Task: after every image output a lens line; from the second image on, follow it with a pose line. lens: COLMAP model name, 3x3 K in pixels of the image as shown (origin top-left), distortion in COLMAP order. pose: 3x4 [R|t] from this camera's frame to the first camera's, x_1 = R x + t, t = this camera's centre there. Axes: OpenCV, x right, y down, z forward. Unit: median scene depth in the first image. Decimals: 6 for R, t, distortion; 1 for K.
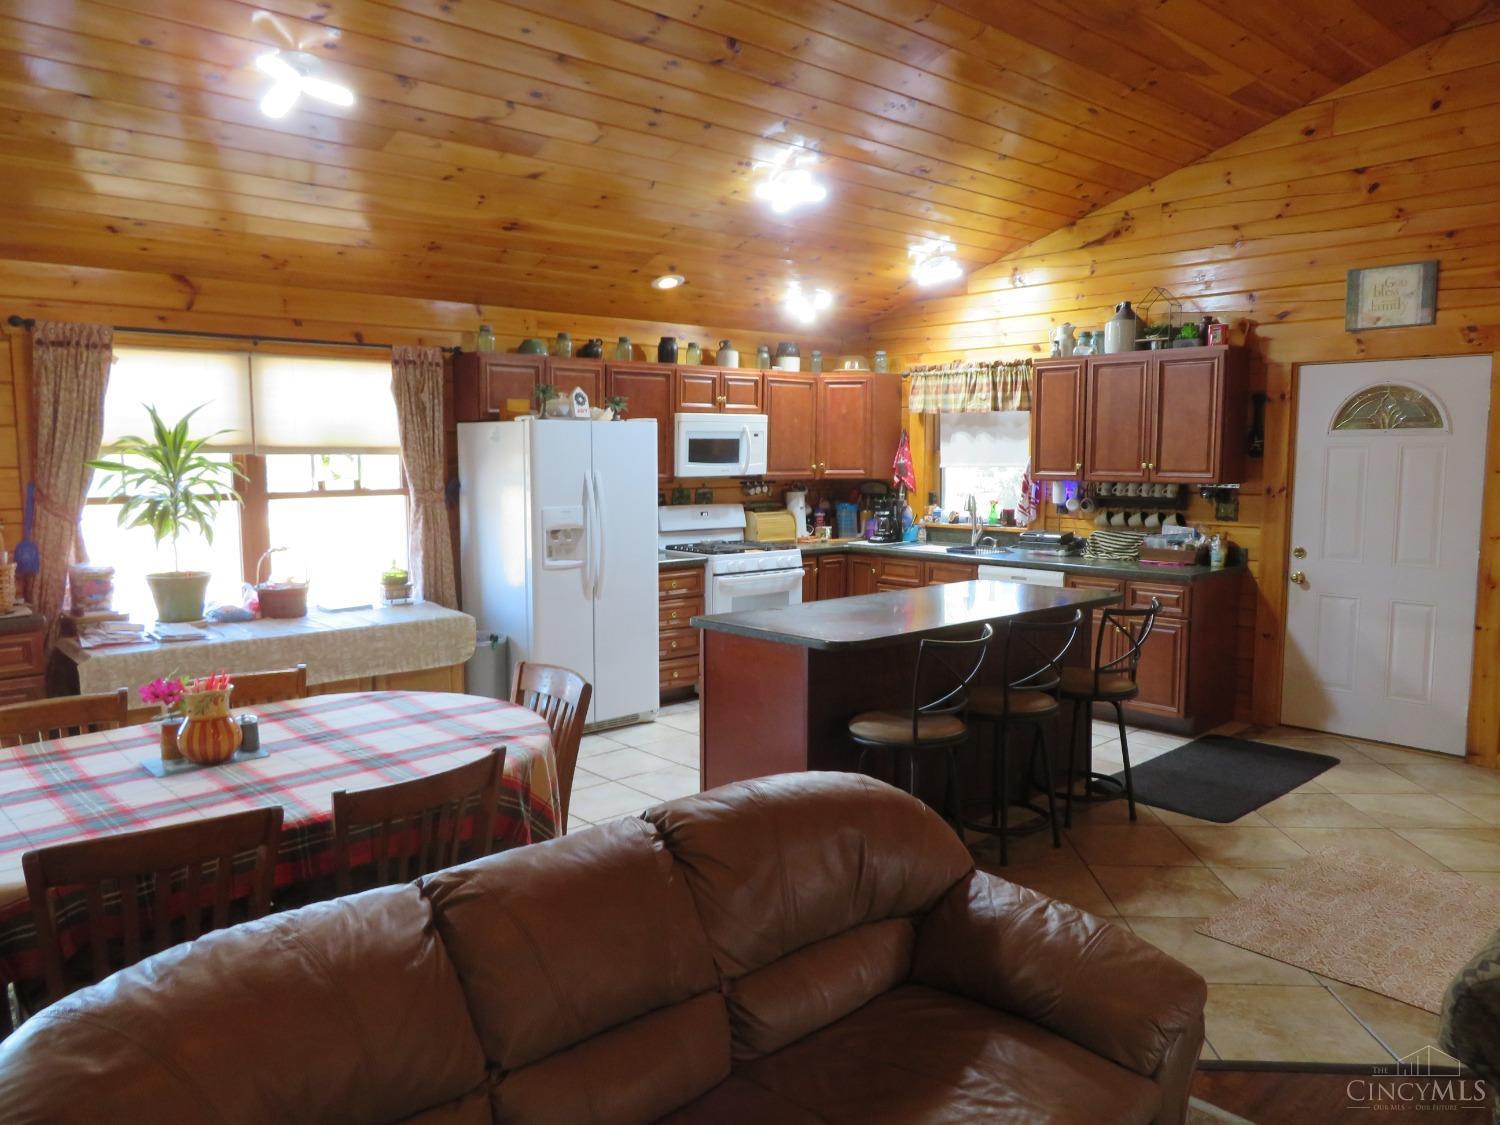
lens RADIAL K [[1070.0, 0, 743.0], [0, 1070.0, 561.6], [0, 0, 1]] dist [-0.010863, 0.001196]
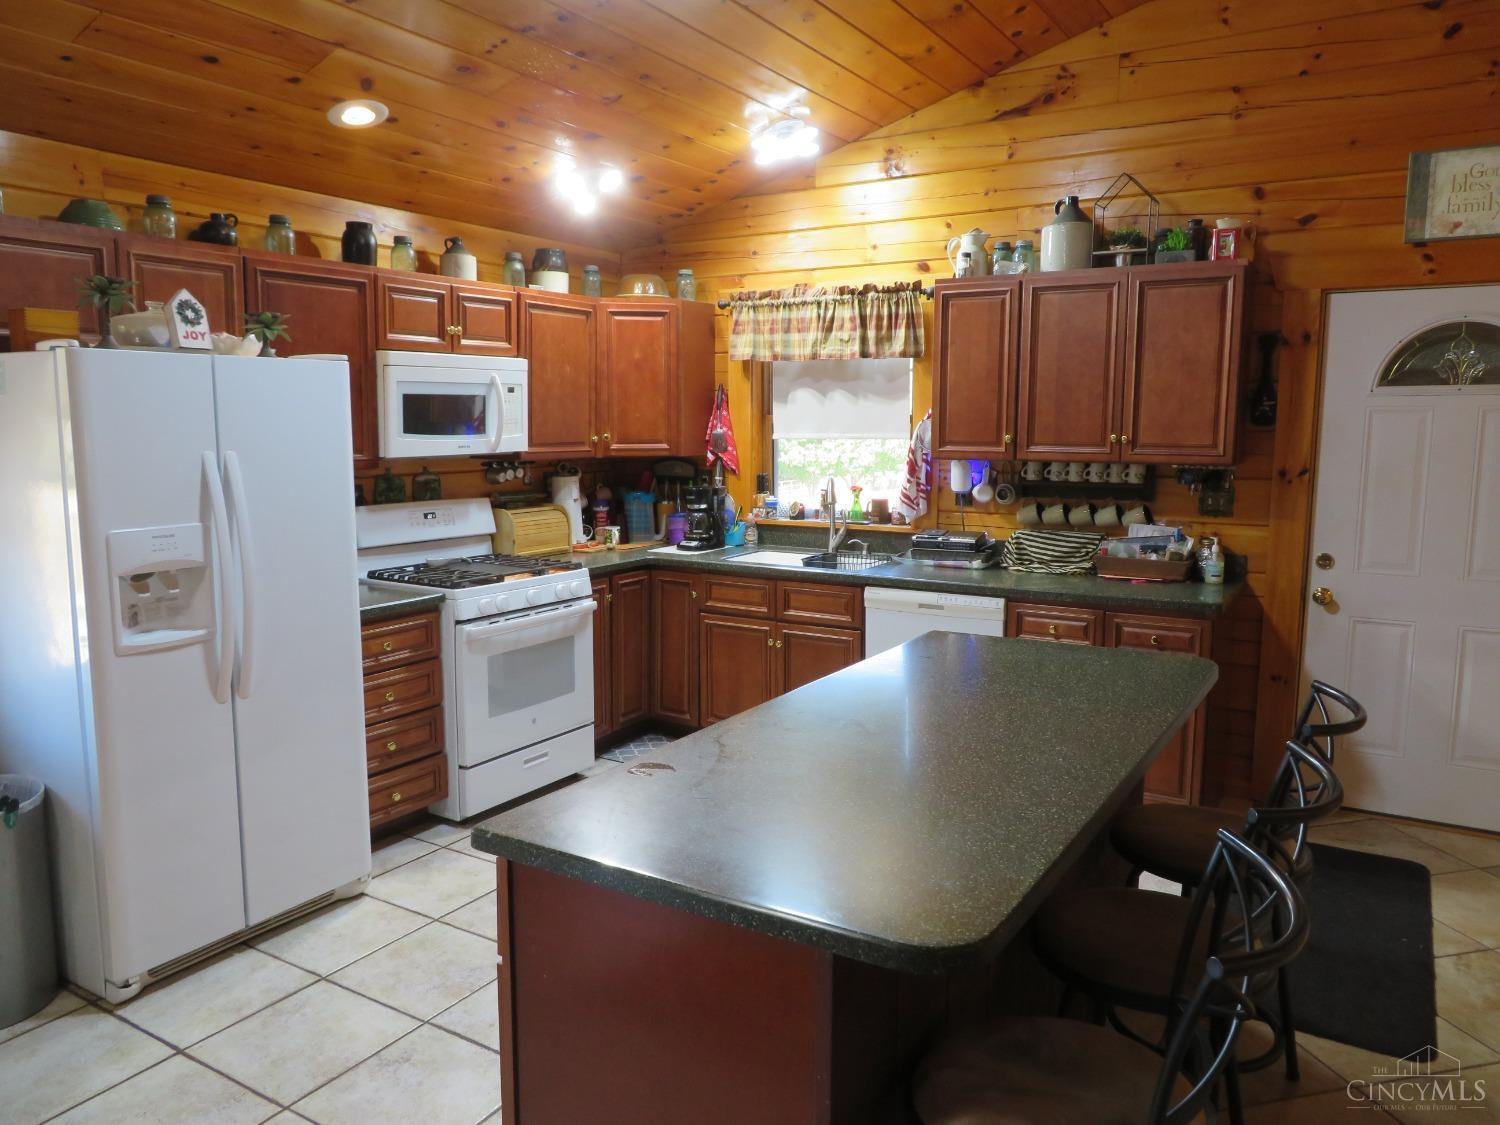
lens RADIAL K [[1070.0, 0, 745.2], [0, 1070.0, 558.1], [0, 0, 1]] dist [-0.010863, 0.001196]
pose [[0.959051, -0.034866, 0.281079, -0.039822], [0.026797, 0.999112, 0.032501, -0.039340], [-0.281962, -0.023638, 0.959134, 0.388260]]
